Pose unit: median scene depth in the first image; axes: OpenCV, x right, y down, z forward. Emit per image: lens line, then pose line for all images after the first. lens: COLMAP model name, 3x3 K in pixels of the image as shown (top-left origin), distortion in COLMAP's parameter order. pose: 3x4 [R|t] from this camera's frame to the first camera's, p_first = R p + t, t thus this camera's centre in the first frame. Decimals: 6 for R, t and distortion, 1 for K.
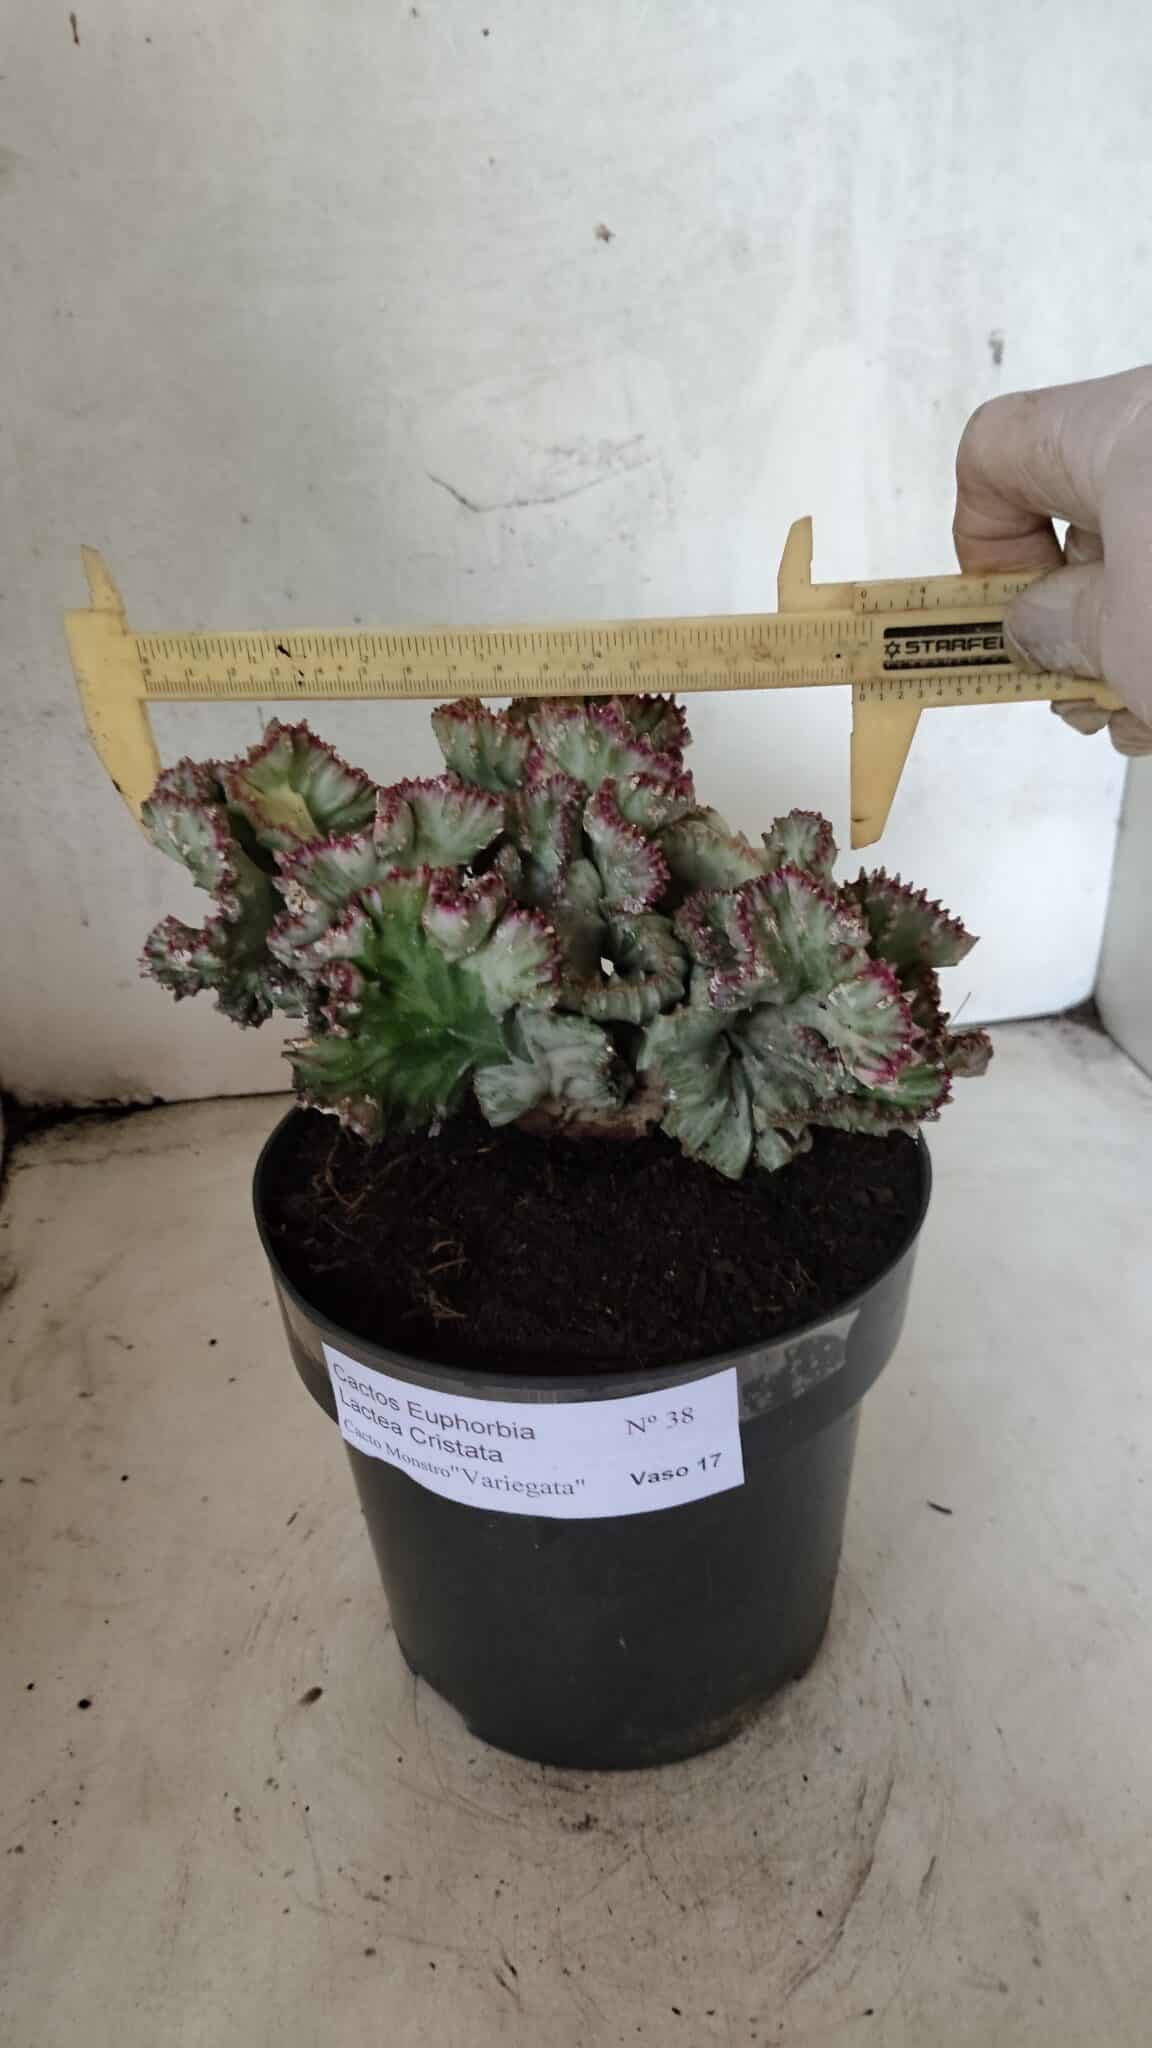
lens RADIAL K [[1524.8, 0, 593.6], [0, 1524.8, 1019.8], [0, 0, 1]] dist [0.006124, -0.008838]
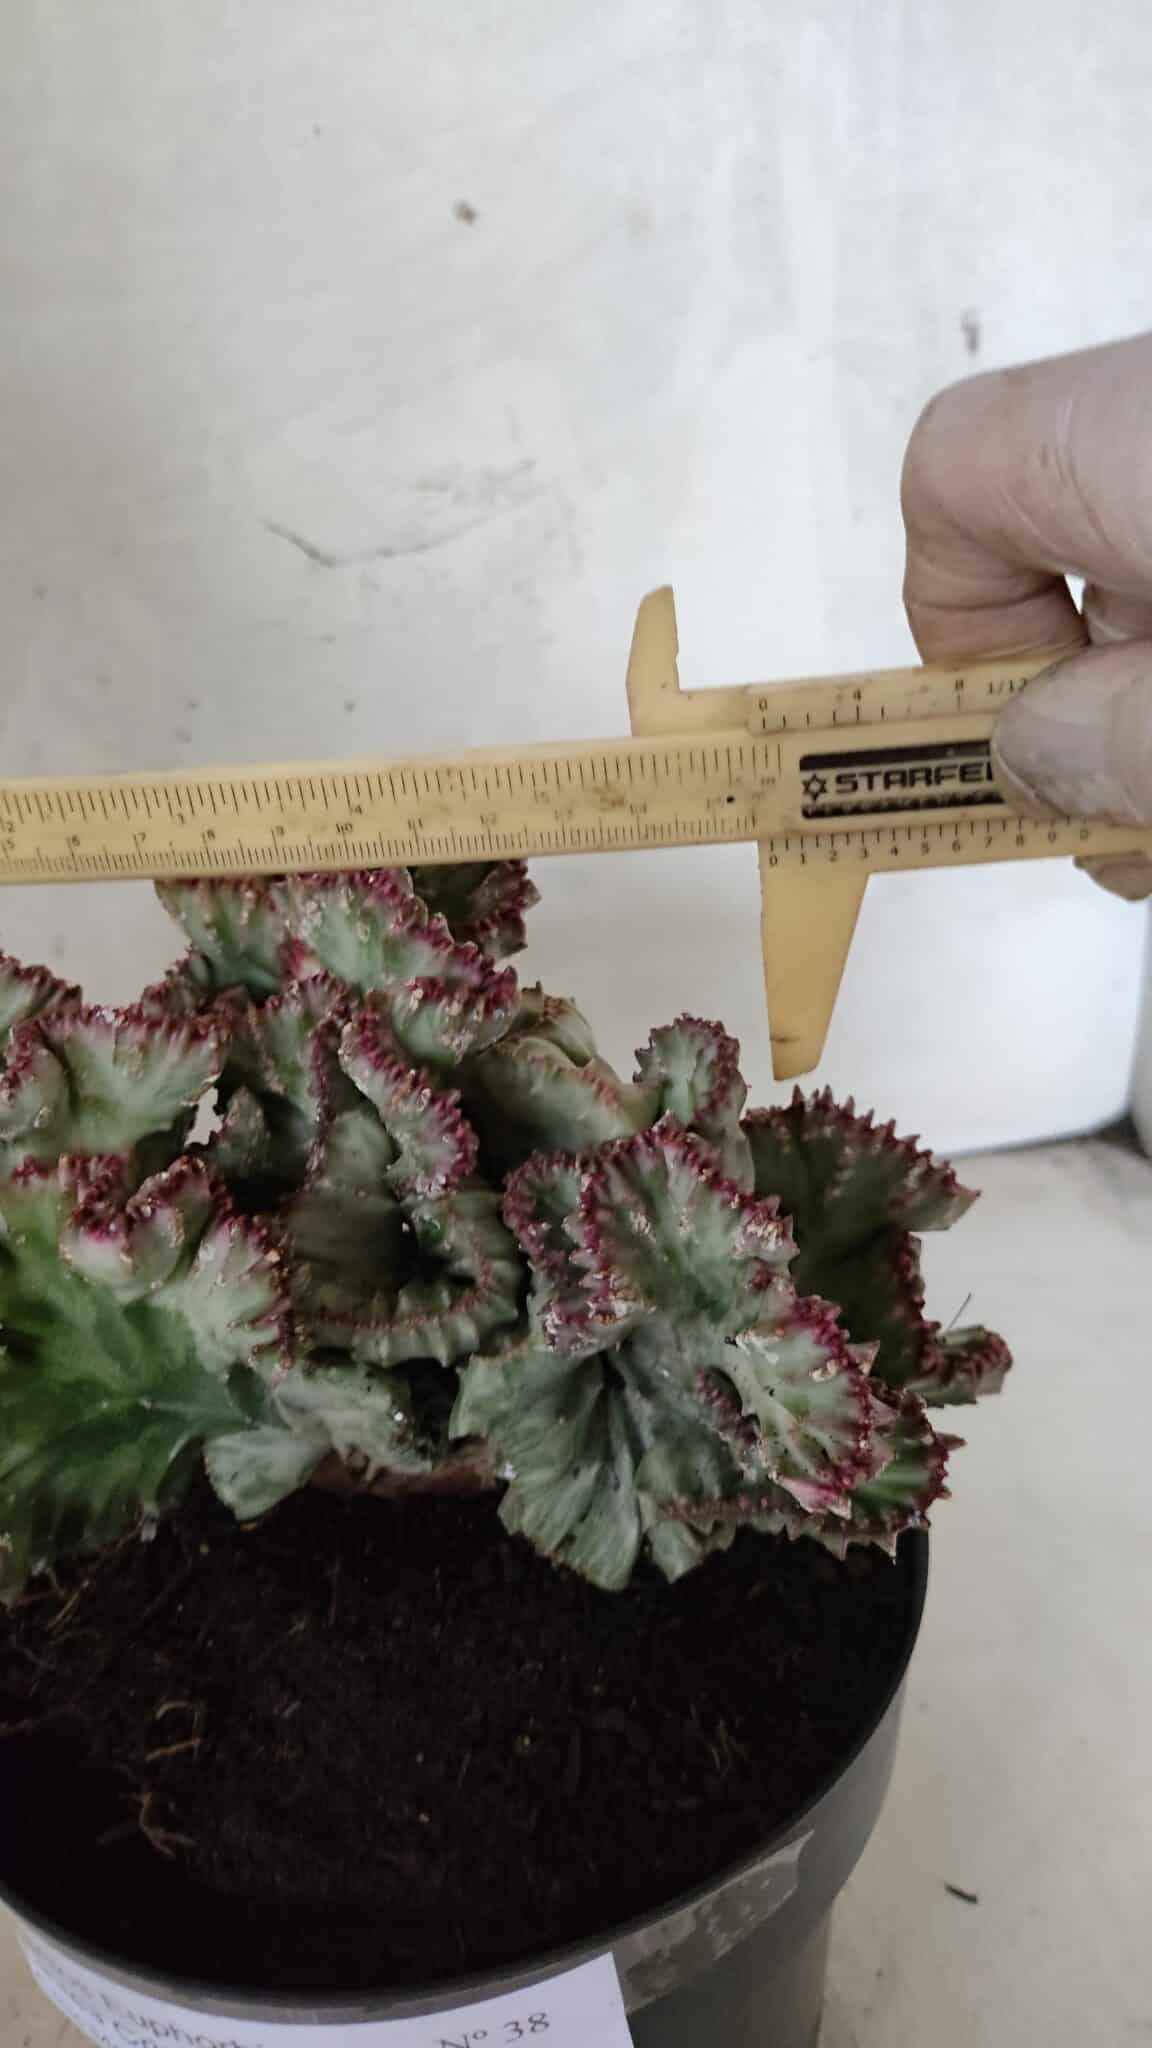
lens RADIAL K [[1549.7, 0, 570.3], [0, 1549.7, 1019.9], [0, 0, 1]] dist [0.003305, -0.002232]
pose [[0.998961, -0.041809, -0.018144, 0.094015], [0.041324, 0.998800, -0.026294, -0.117825], [0.019221, 0.025517, 0.999490, 0.336360]]
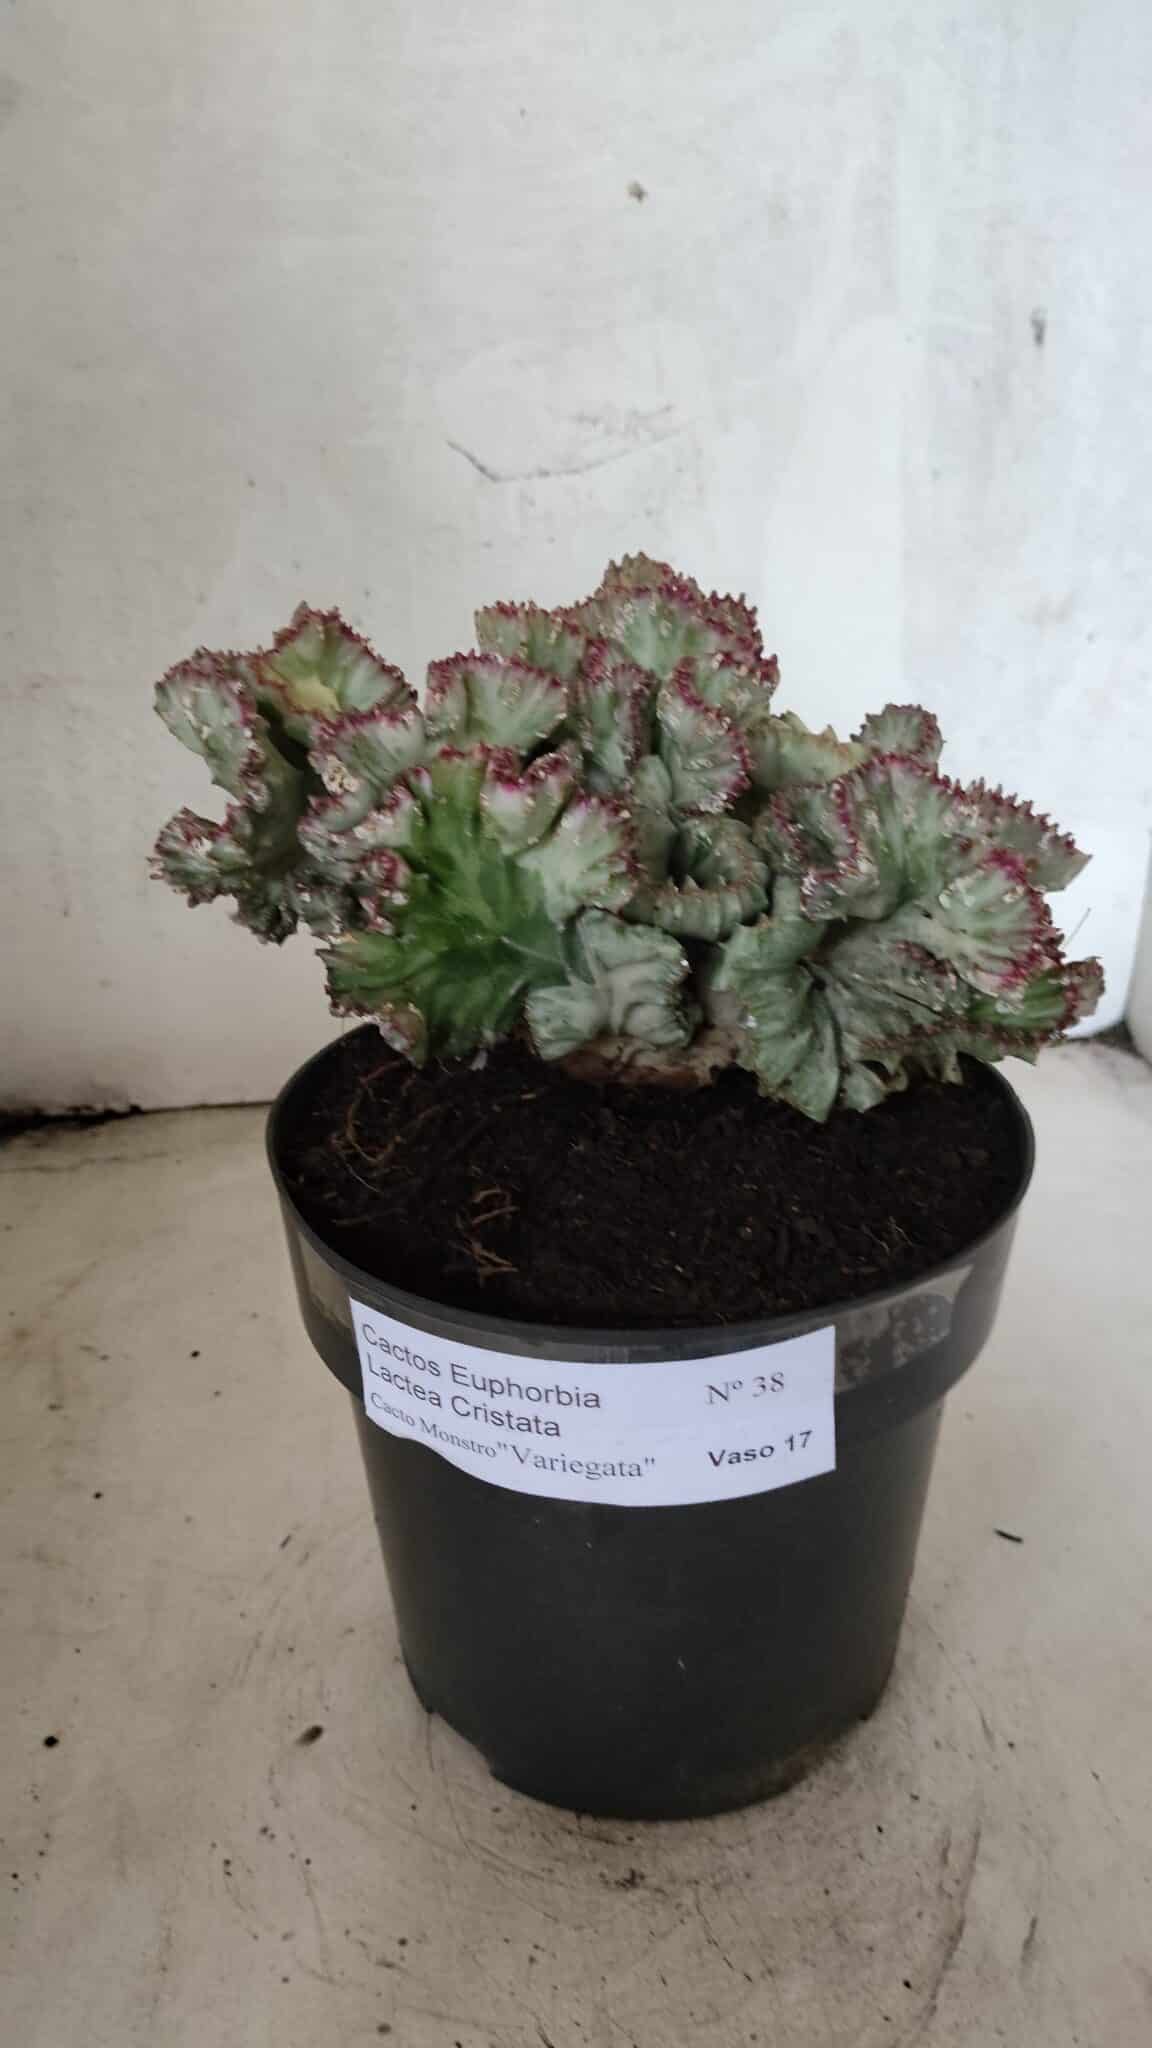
lens RADIAL K [[1534.9, 0, 580.0], [0, 1534.9, 1020.0], [0, 0, 1]] dist [-0.008615, 0.002752]
pose [[0.999798, 0.013804, 0.014635, -0.058544], [-0.012939, 0.998253, -0.057655, 0.097520], [-0.015406, 0.057454, 0.998229, 0.113663]]
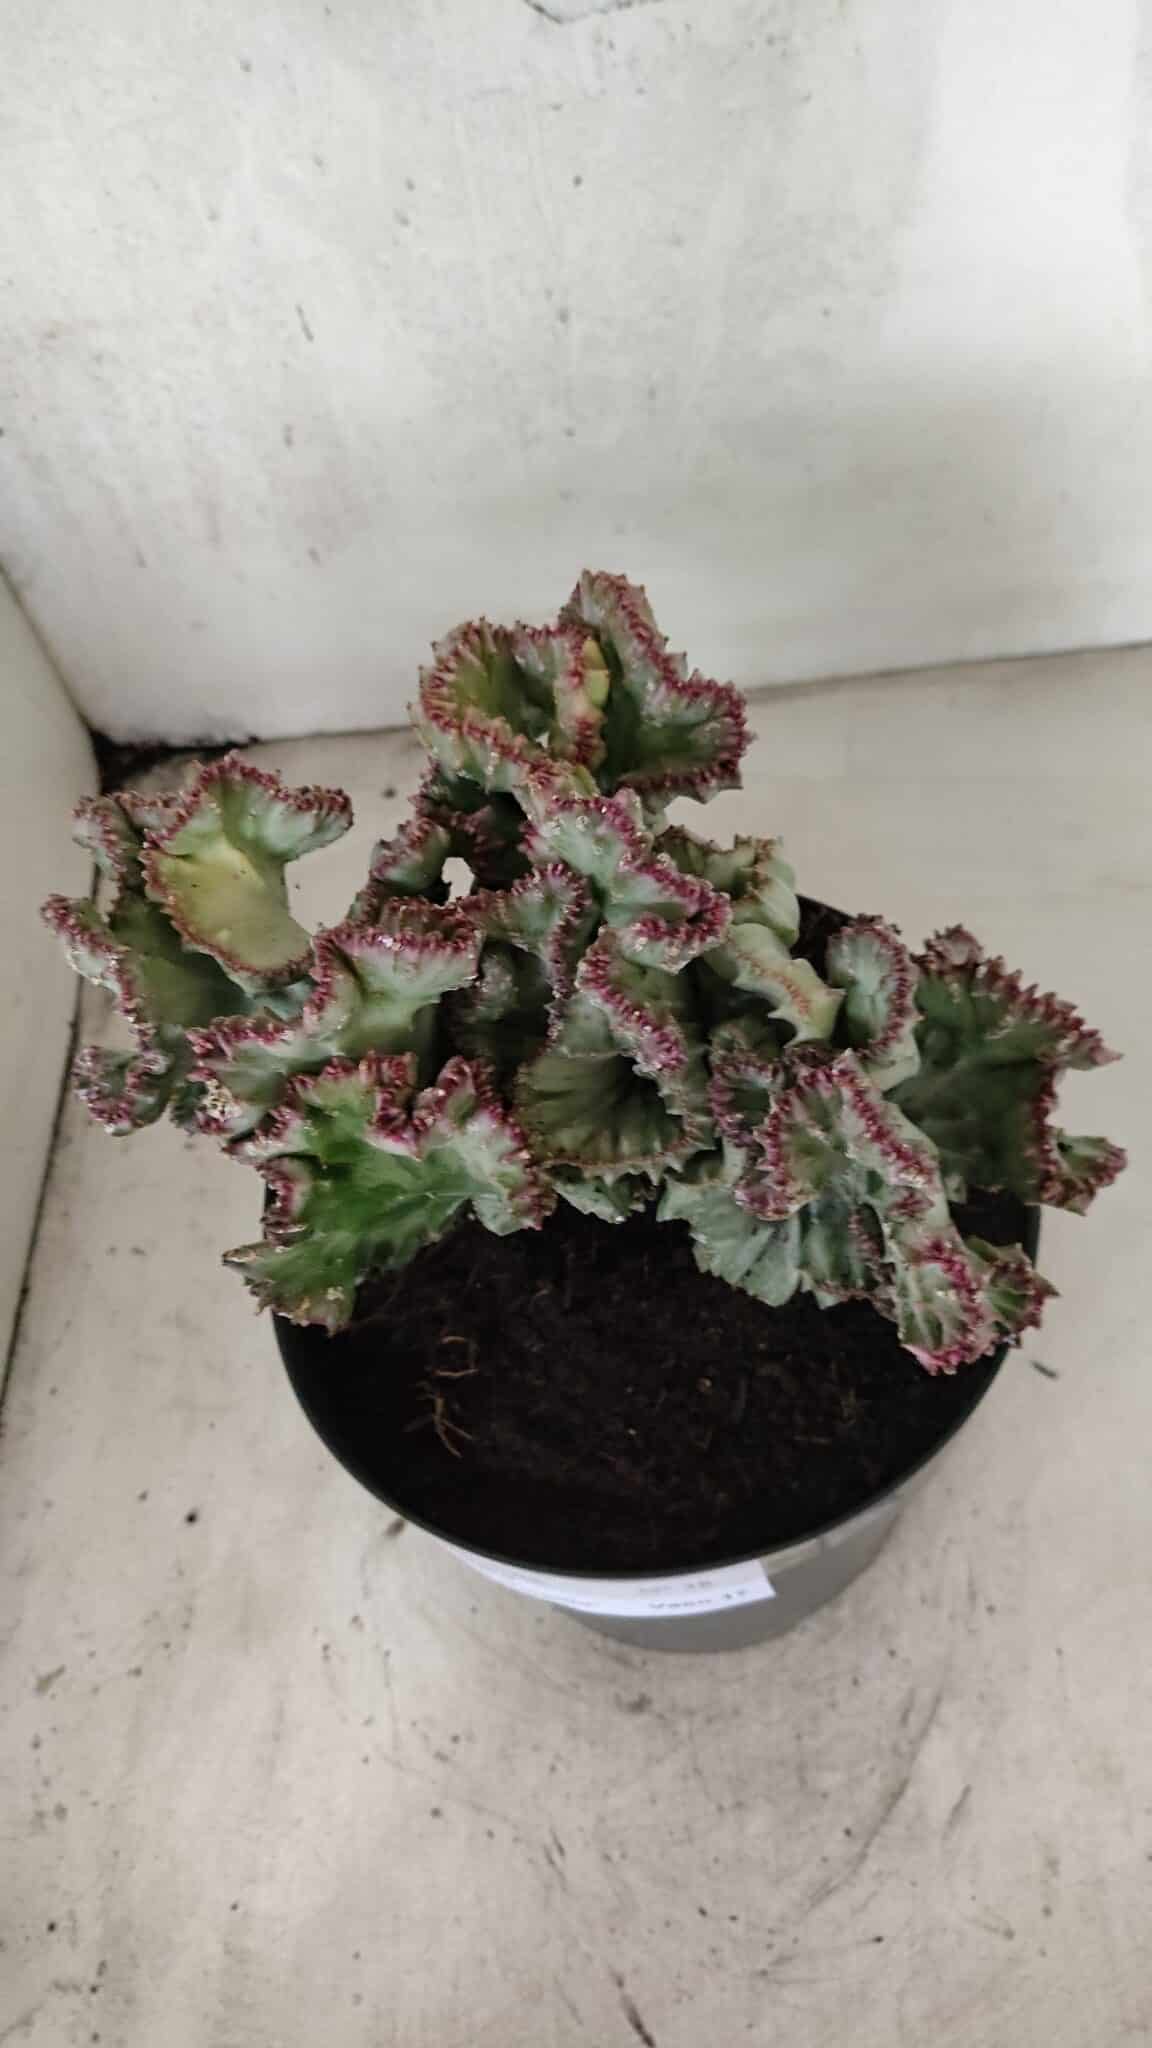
lens RADIAL K [[1521.9, 0, 569.4], [0, 1521.9, 993.2], [0, 0, 1]] dist [0.035462, -0.089775]
pose [[0.986546, 0.043008, -0.157726, 0.102096], [0.033274, 0.891759, 0.451285, -0.434728], [0.160063, -0.450461, 0.878331, 0.308792]]
